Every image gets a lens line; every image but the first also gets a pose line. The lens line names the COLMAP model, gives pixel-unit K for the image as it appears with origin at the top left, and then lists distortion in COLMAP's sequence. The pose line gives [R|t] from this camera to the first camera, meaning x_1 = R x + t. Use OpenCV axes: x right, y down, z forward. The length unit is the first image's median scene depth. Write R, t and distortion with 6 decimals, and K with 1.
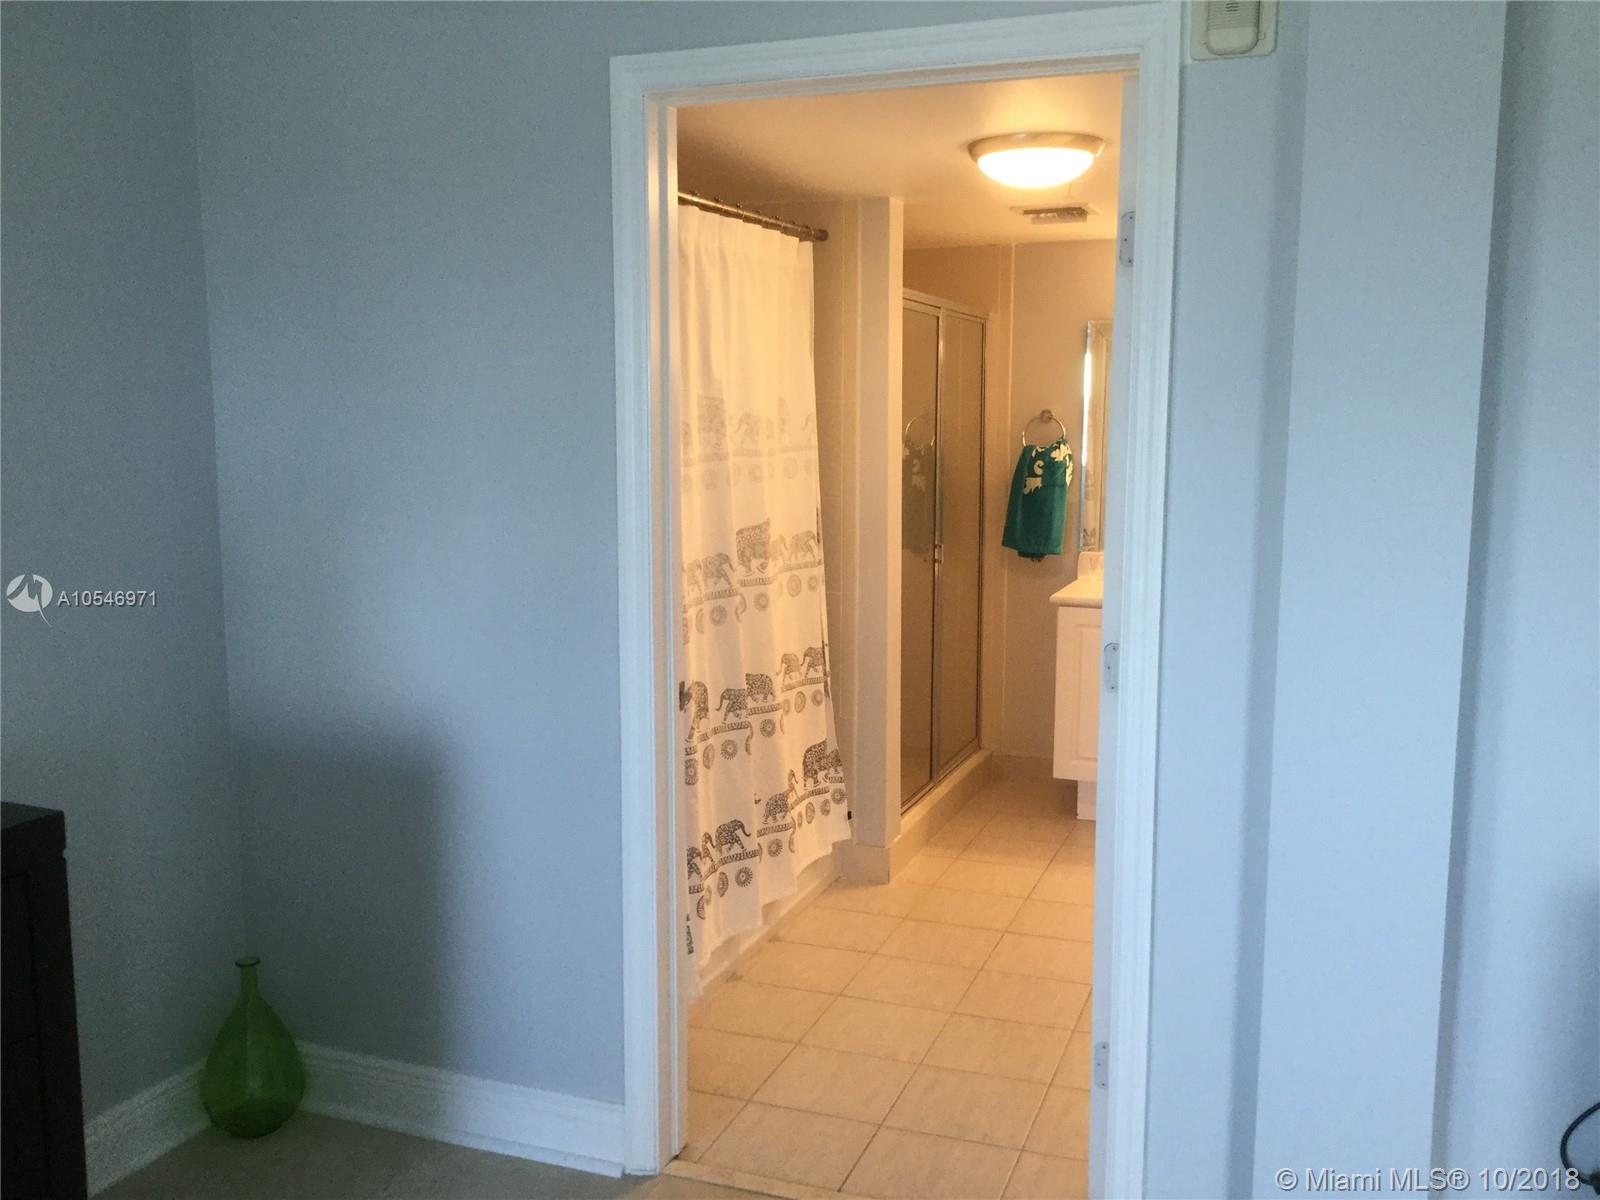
lens RADIAL K [[1449.5, 0, 808.1], [0, 1449.5, 600.3], [0, 0, 1]] dist [0.054425, -0.092706]
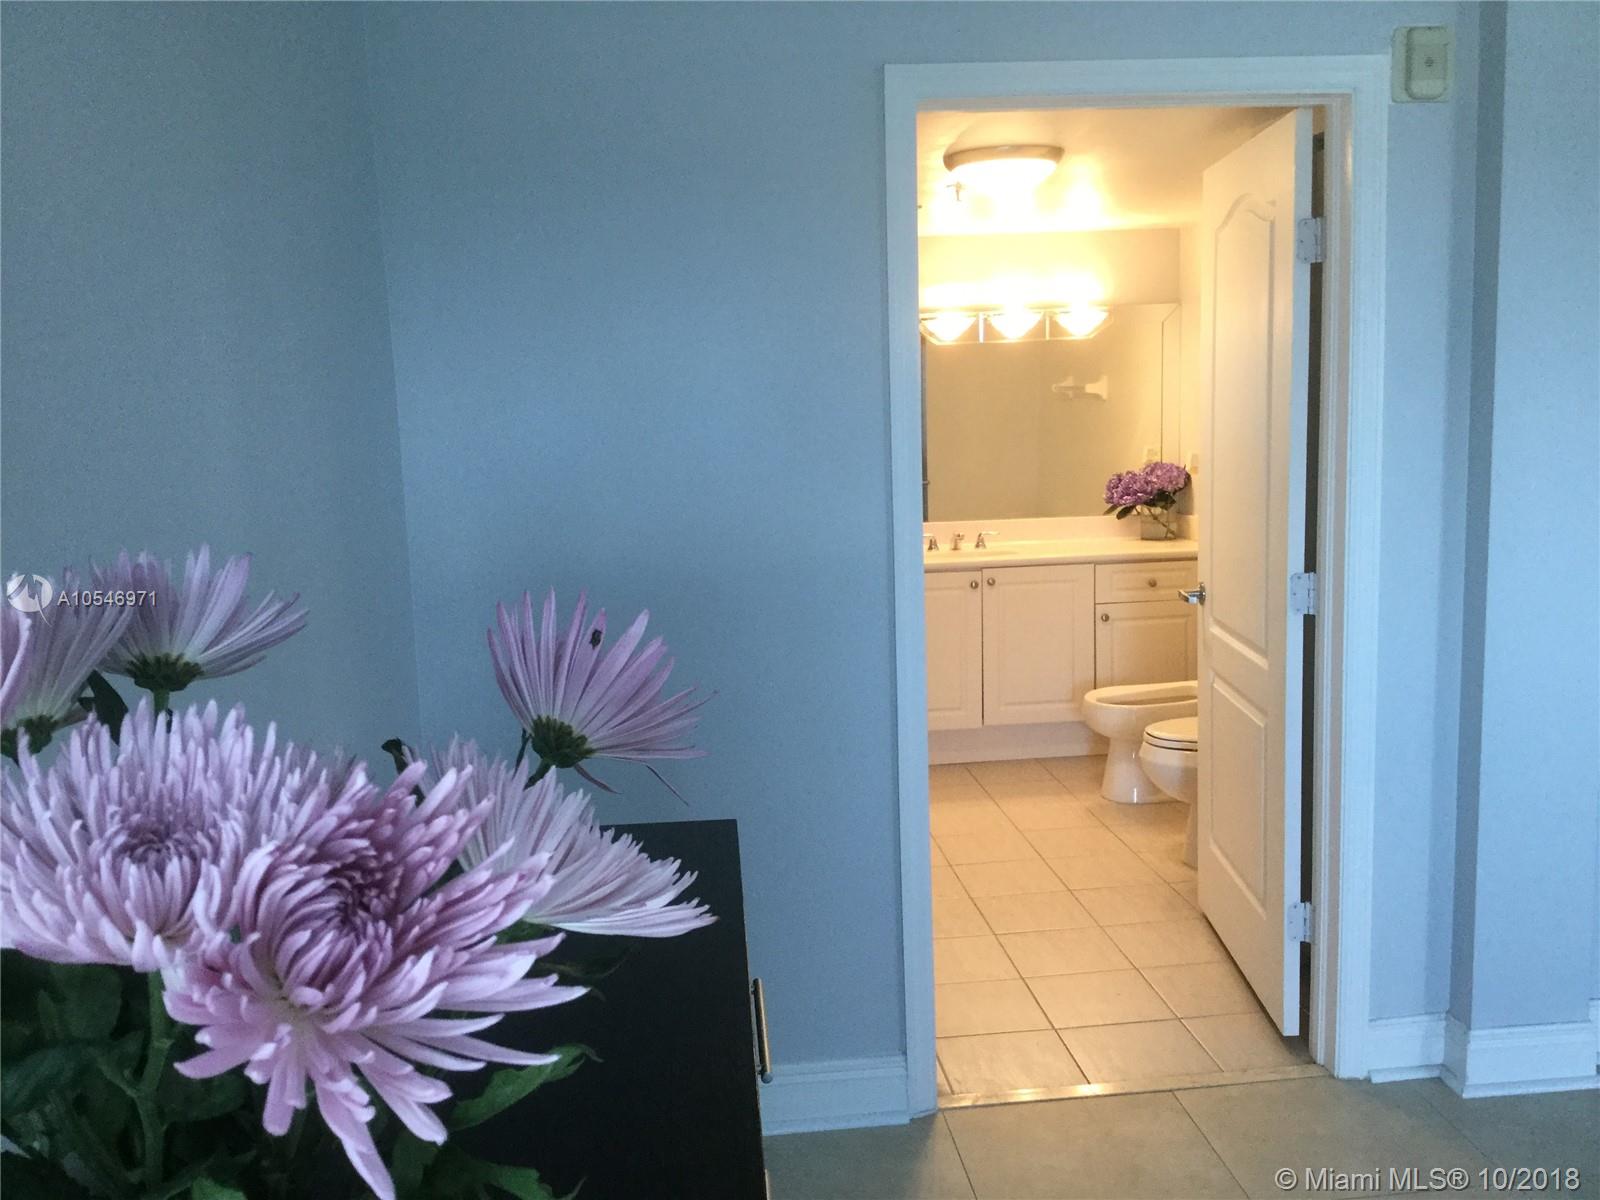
lens RADIAL K [[1449.5, 0, 808.1], [0, 1449.5, 600.3], [0, 0, 1]] dist [0.054425, -0.092706]
pose [[0.889119, -0.096211, 0.447449, -0.698077], [0.096241, 0.995099, 0.022728, -0.014064], [-0.447442, 0.022855, 0.894021, 0.087319]]
